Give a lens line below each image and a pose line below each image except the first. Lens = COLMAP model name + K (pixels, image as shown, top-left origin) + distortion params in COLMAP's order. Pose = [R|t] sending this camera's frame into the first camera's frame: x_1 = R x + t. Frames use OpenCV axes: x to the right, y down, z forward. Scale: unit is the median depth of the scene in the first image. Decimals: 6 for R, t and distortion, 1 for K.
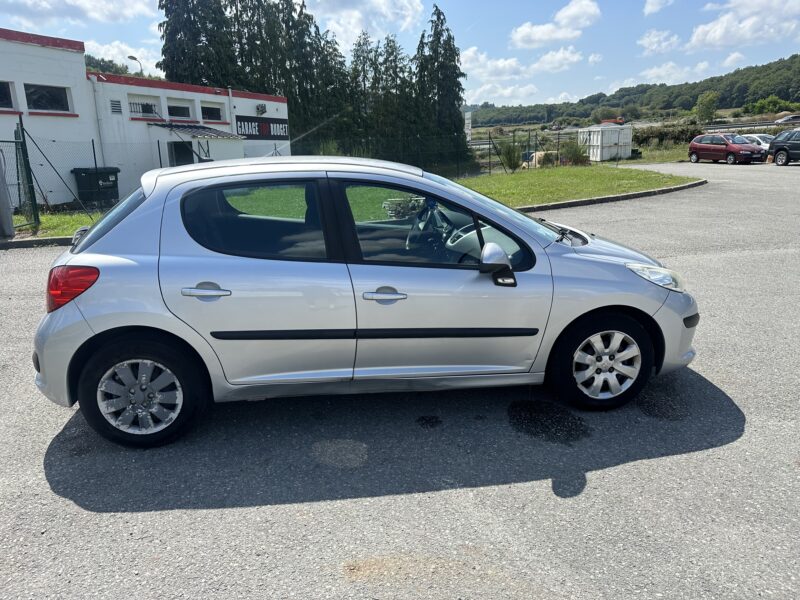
lens RADIAL K [[571.0, 0, 403.6], [0, 571.0, 301.9], [0, 0, 1]] dist [0.002395, -0.010016]
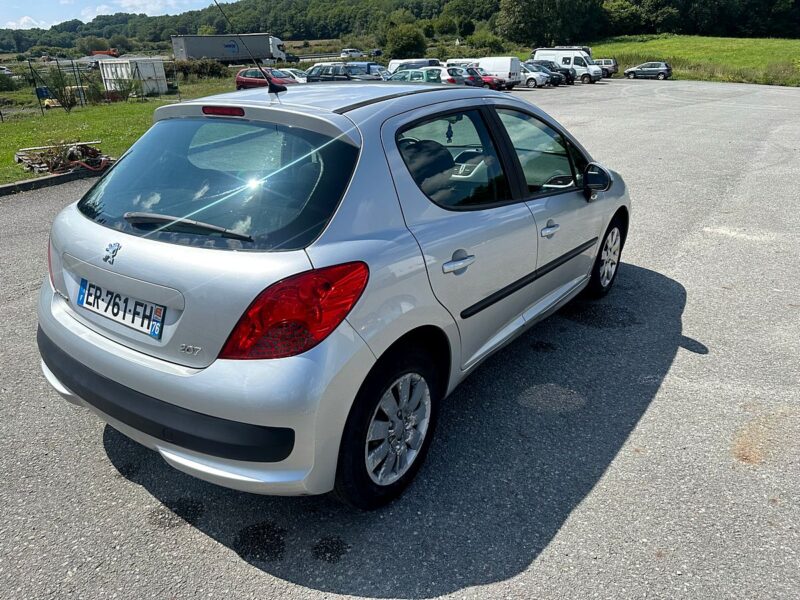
lens RADIAL K [[571.0, 0, 403.9], [0, 571.0, 301.5], [0, 0, 1]] dist [0.002395, -0.010016]
pose [[0.691640, -0.257798, 0.674666, -0.136647], [0.188018, 0.966187, 0.176442, -0.016580], [-0.697340, 0.004815, 0.716724, 0.075472]]
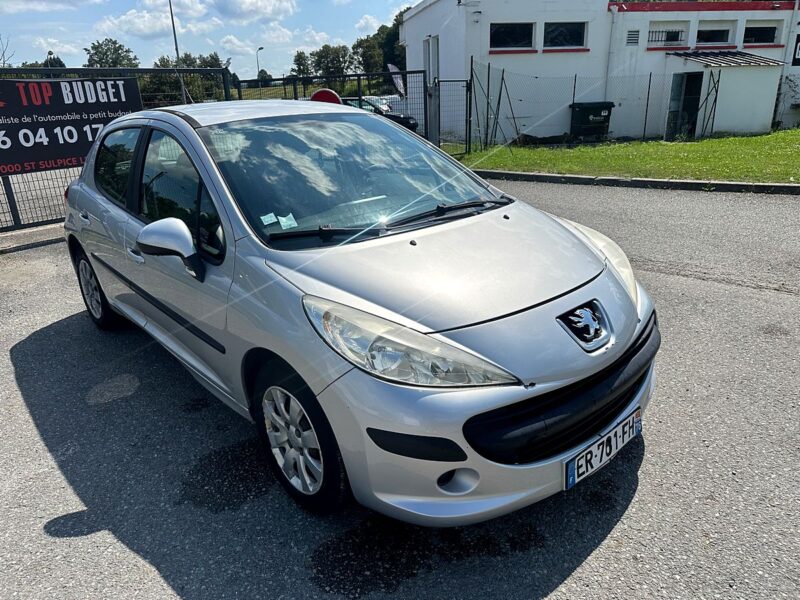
lens RADIAL K [[571.0, 0, 399.2], [0, 571.0, 303.0], [0, 0, 1]] dist [0.002395, -0.010016]
pose [[0.548315, 0.280800, -0.787719, 0.154532], [-0.190967, 0.959096, 0.208963, -0.034380], [0.814176, 0.035850, 0.579511, 0.125255]]
